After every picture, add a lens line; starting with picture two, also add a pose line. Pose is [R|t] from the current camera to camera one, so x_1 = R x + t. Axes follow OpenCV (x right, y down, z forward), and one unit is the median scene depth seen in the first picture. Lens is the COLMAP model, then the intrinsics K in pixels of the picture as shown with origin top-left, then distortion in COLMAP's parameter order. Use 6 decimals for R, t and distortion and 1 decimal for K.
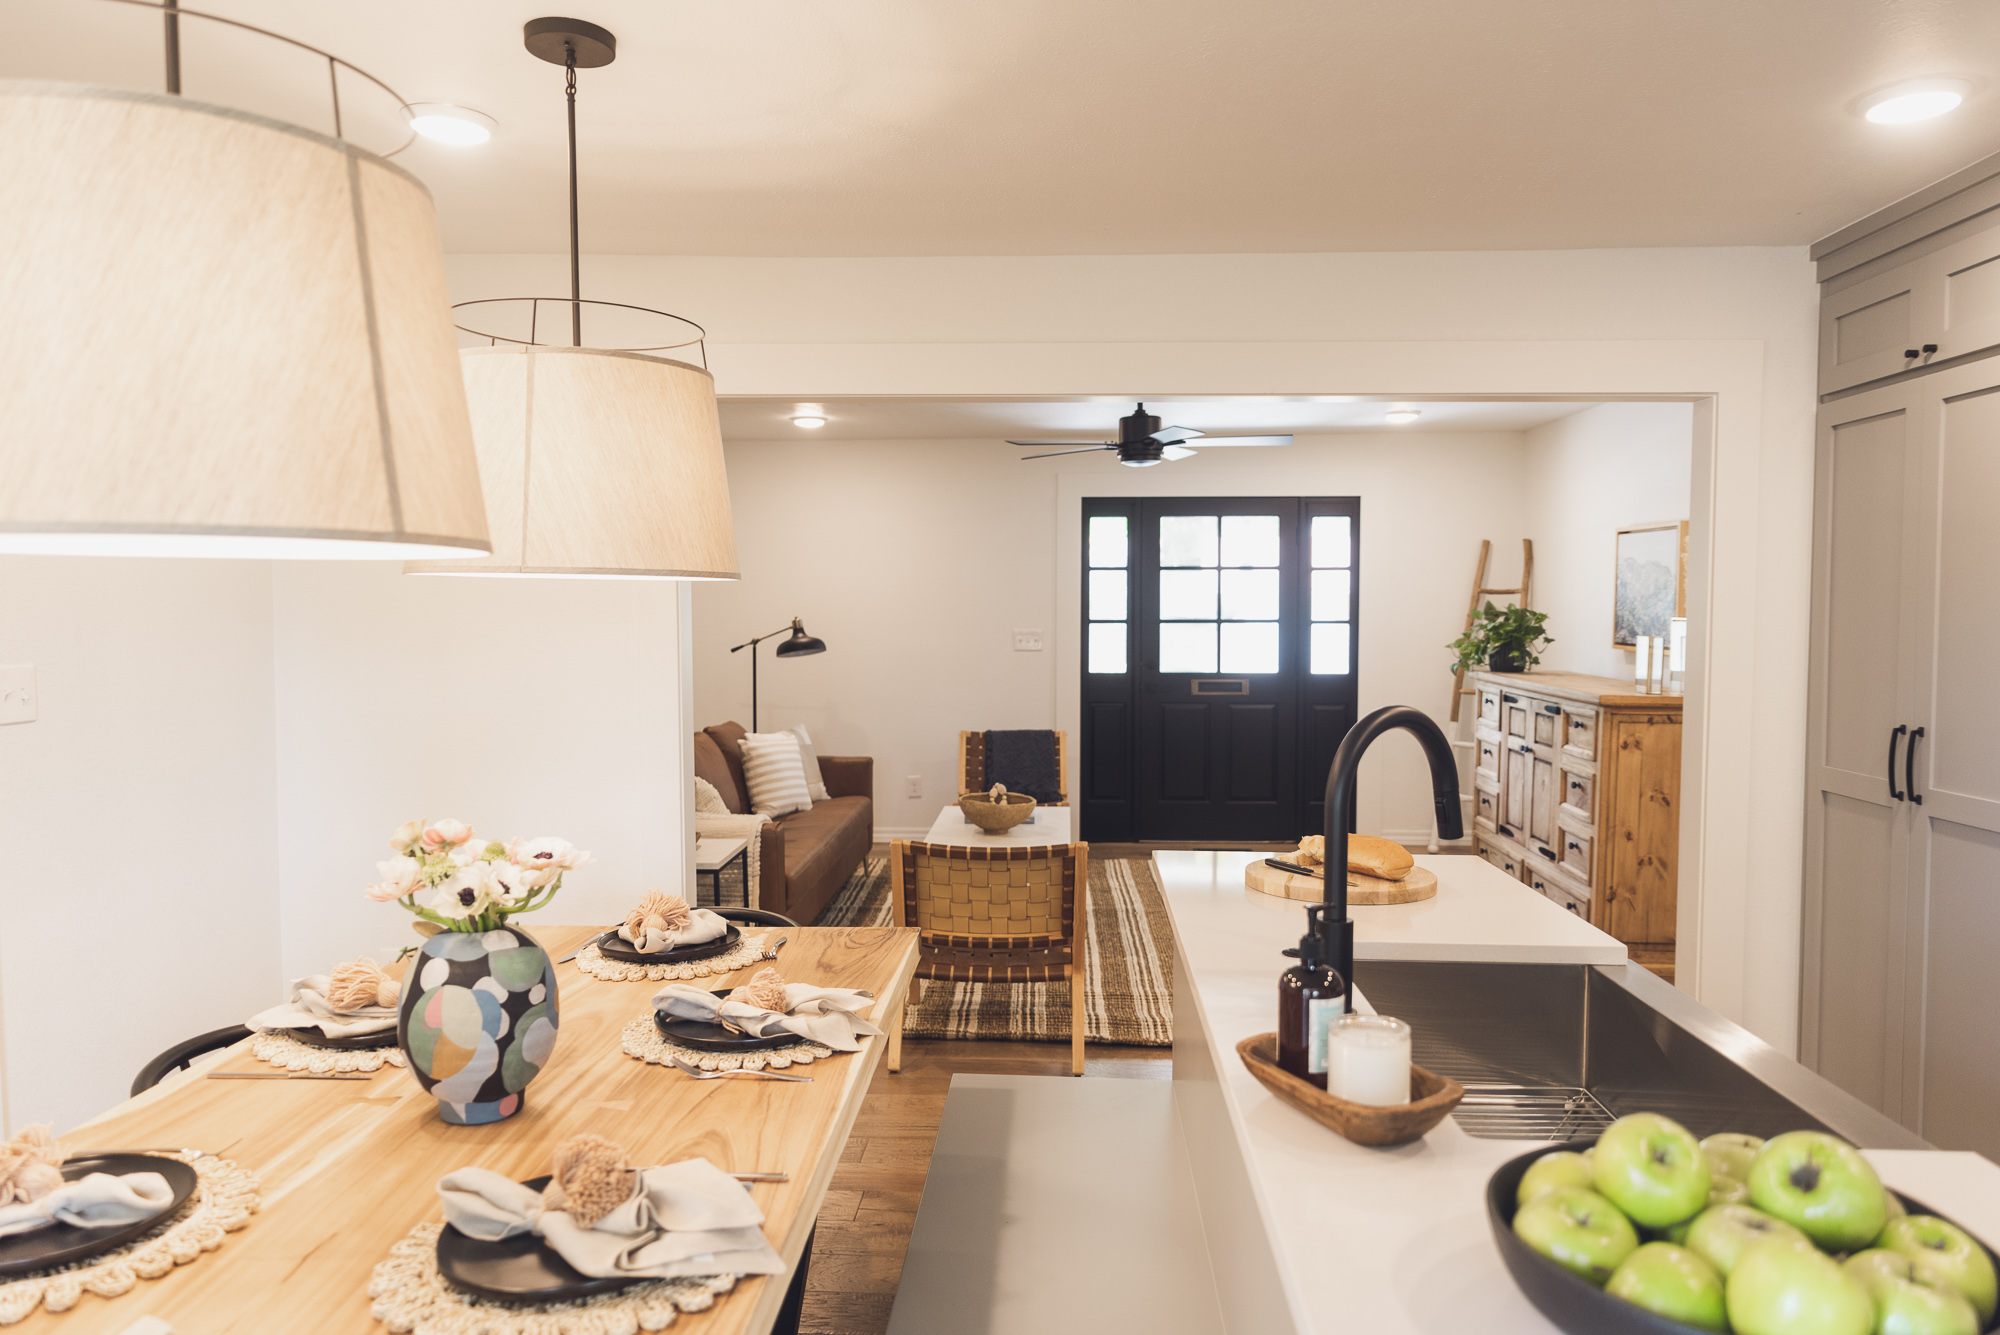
lens RADIAL K [[1339.5, 0, 999.0], [0, 1339.5, 672.7], [0, 0, 1]] dist [-0.000808, -0.000944]
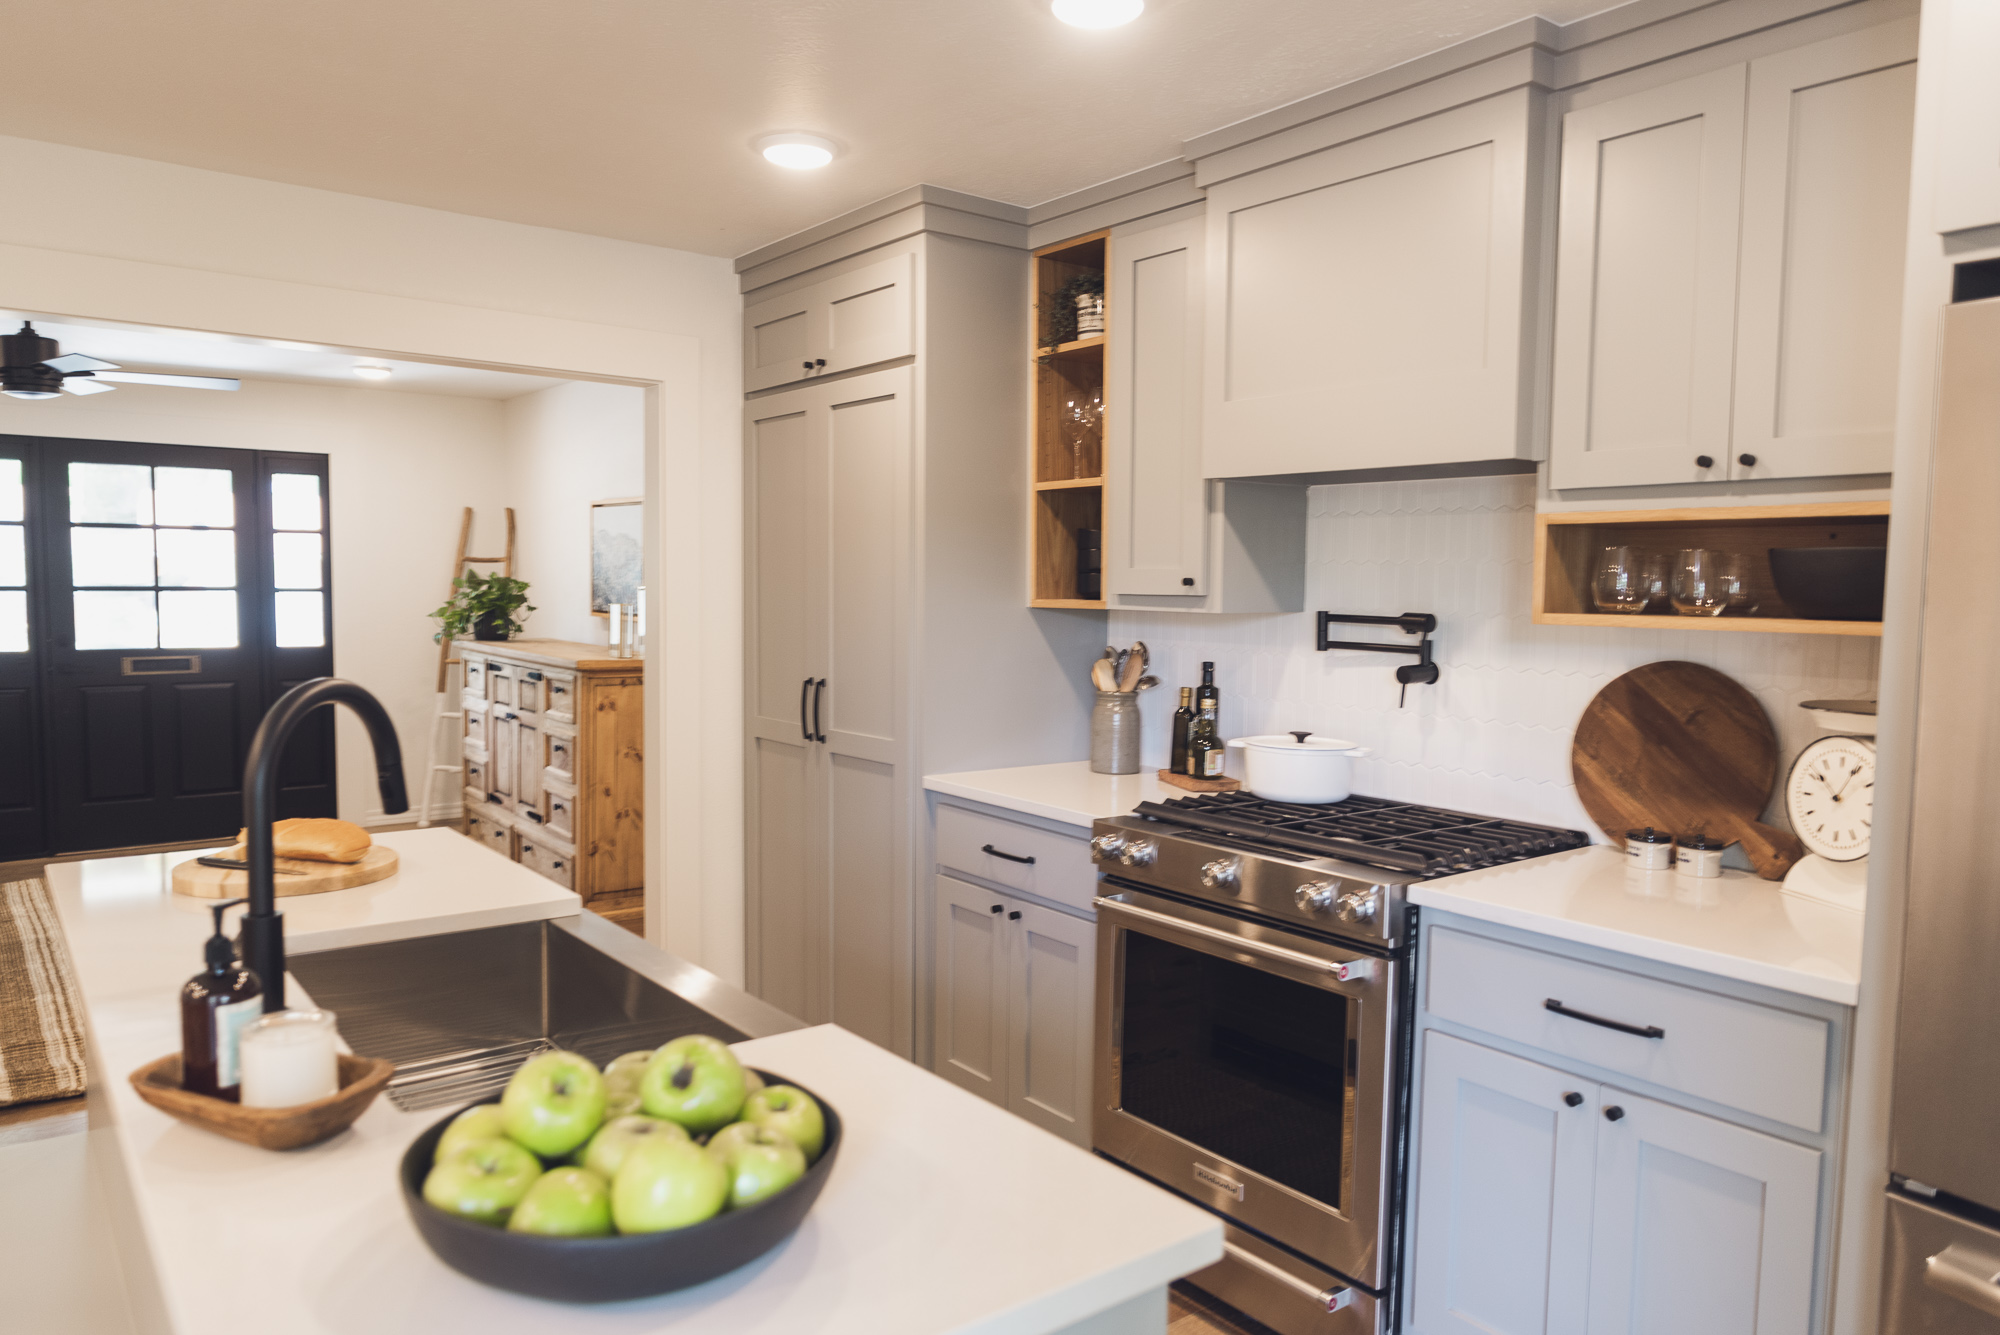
lens RADIAL K [[1339.5, 0, 999.0], [0, 1339.5, 672.7], [0, 0, 1]] dist [-0.000808, -0.000944]
pose [[0.756140, -0.037208, 0.653352, 0.014376], [0.021889, 0.999262, 0.031575, 0.000416], [-0.654044, -0.009574, 0.756396, -0.007591]]
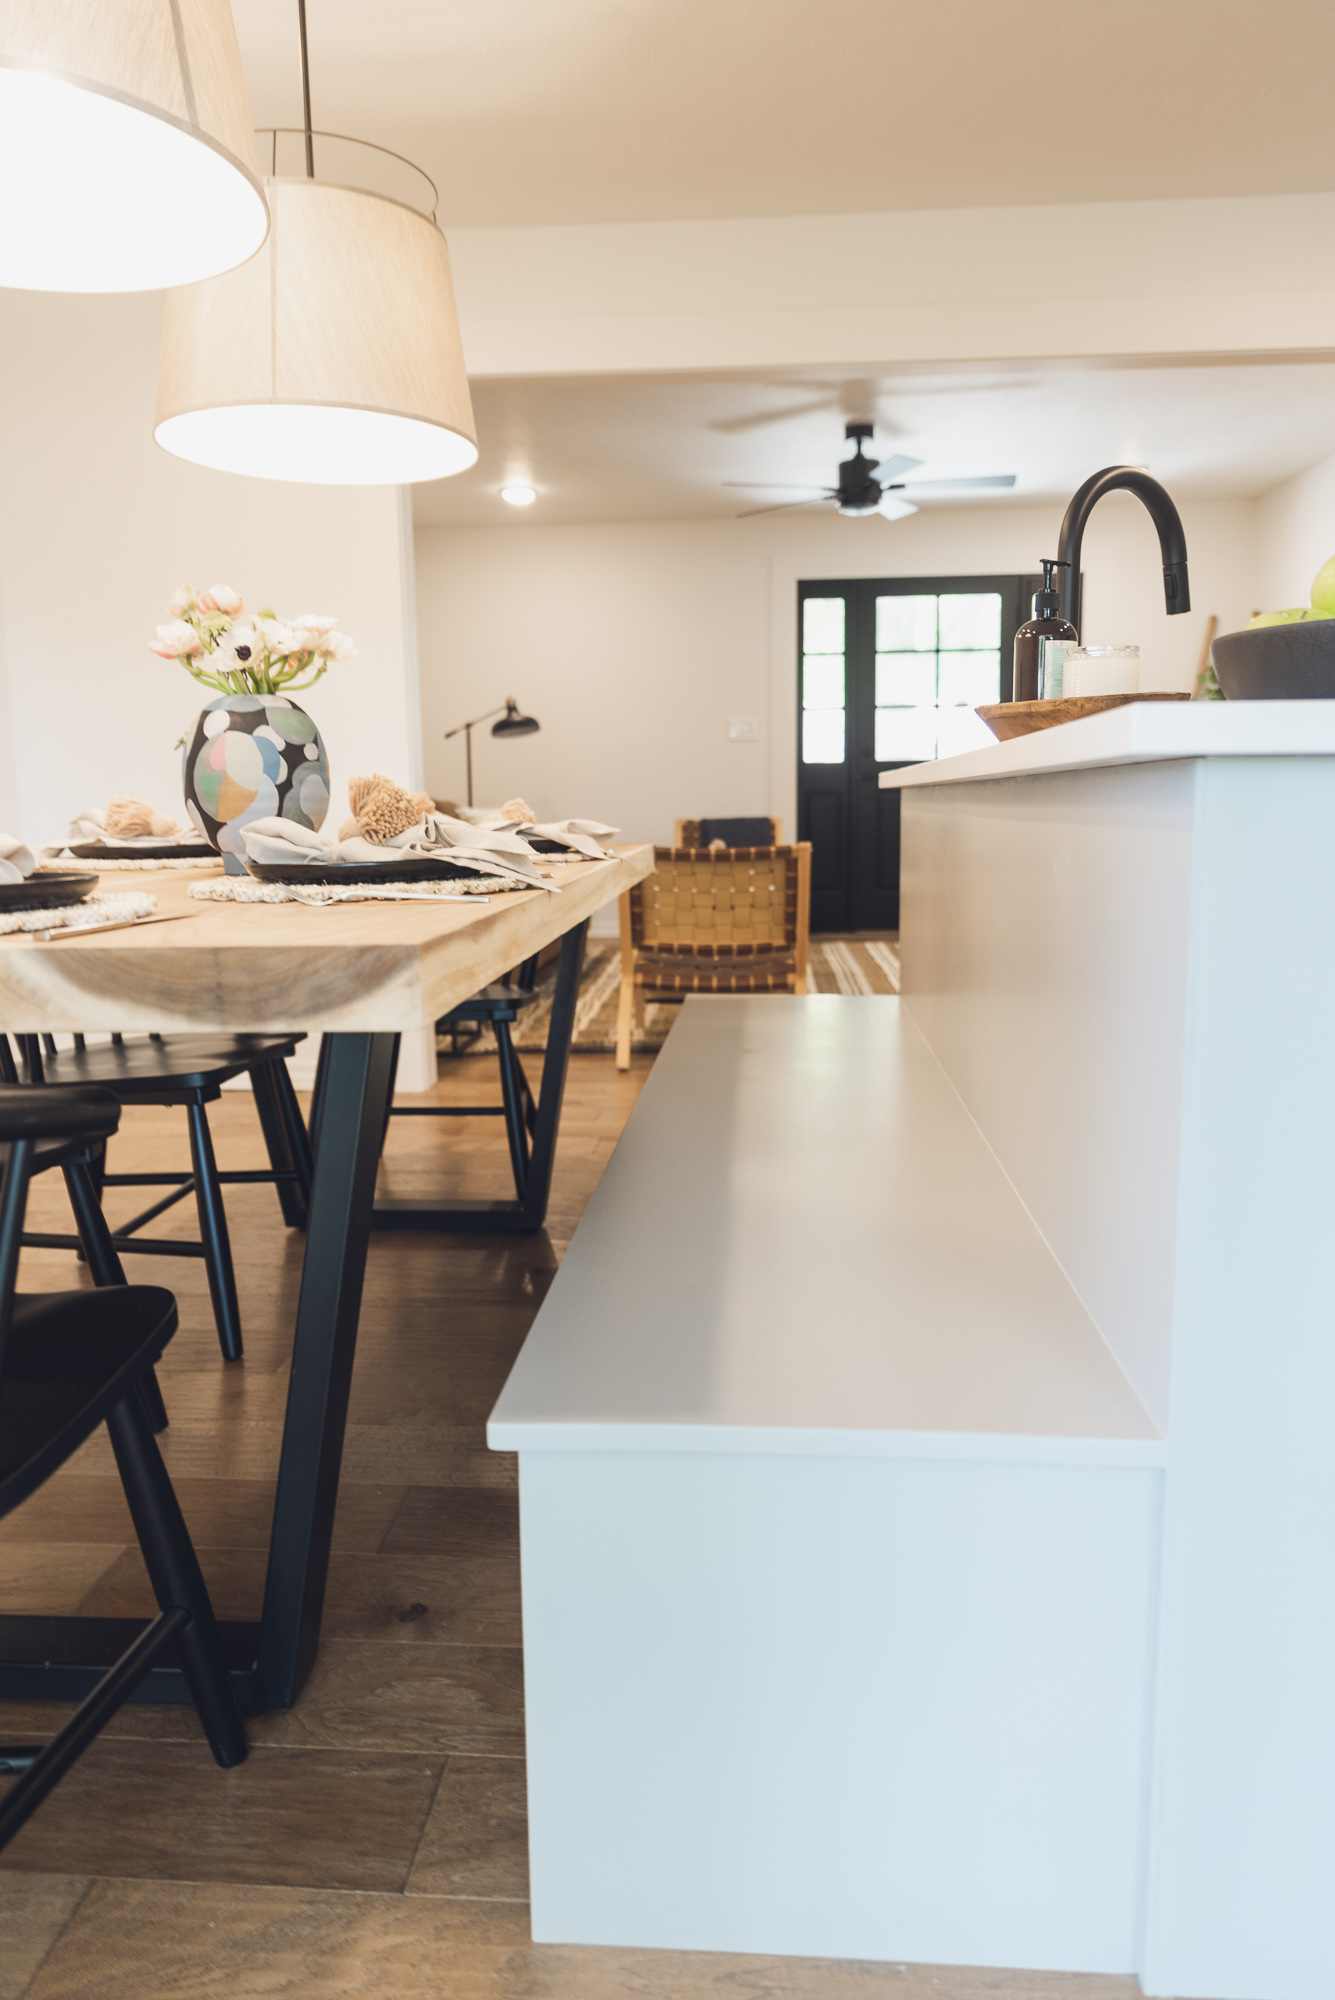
lens RADIAL K [[1365.7, 0, 668.9], [0, 1365.7, 971.3], [0, 0, 1]] dist [0.002720, -0.001121]
pose [[0.999553, -0.011069, -0.027771, -0.010766], [0.013327, 0.996503, 0.082485, 0.111435], [0.026761, -0.082819, 0.996205, -0.030714]]
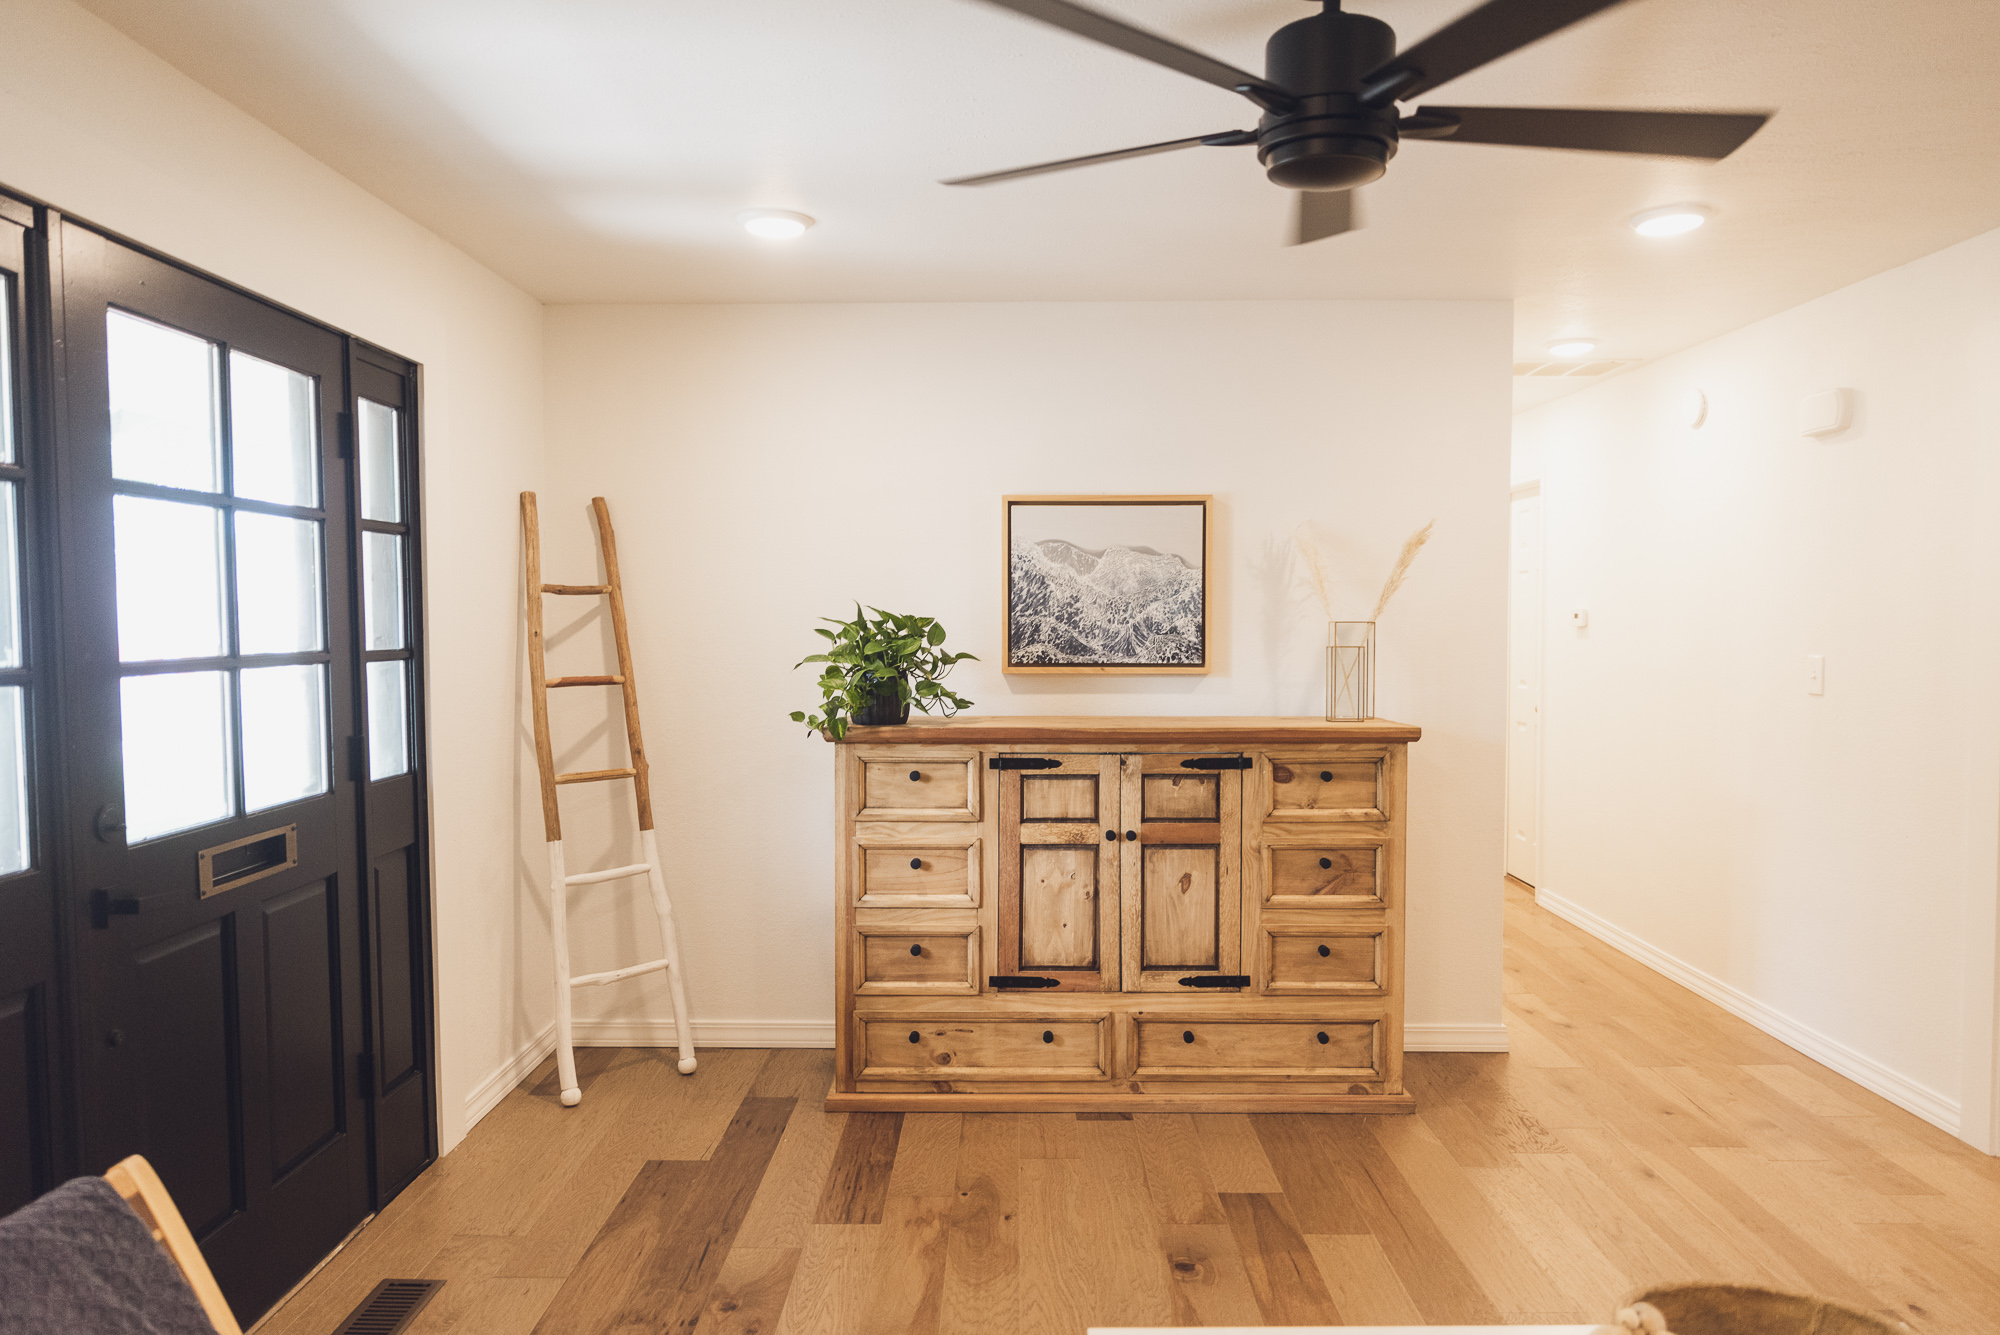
lens RADIAL K [[1339.5, 0, 999.0], [0, 1339.5, 672.7], [0, 0, 1]] dist [-0.000808, -0.000944]
pose [[-0.039059, -0.041689, 0.998367, -0.273004], [0.062524, 0.997069, 0.044081, -0.060200], [-0.997279, 0.064144, -0.036338, 1.282916]]
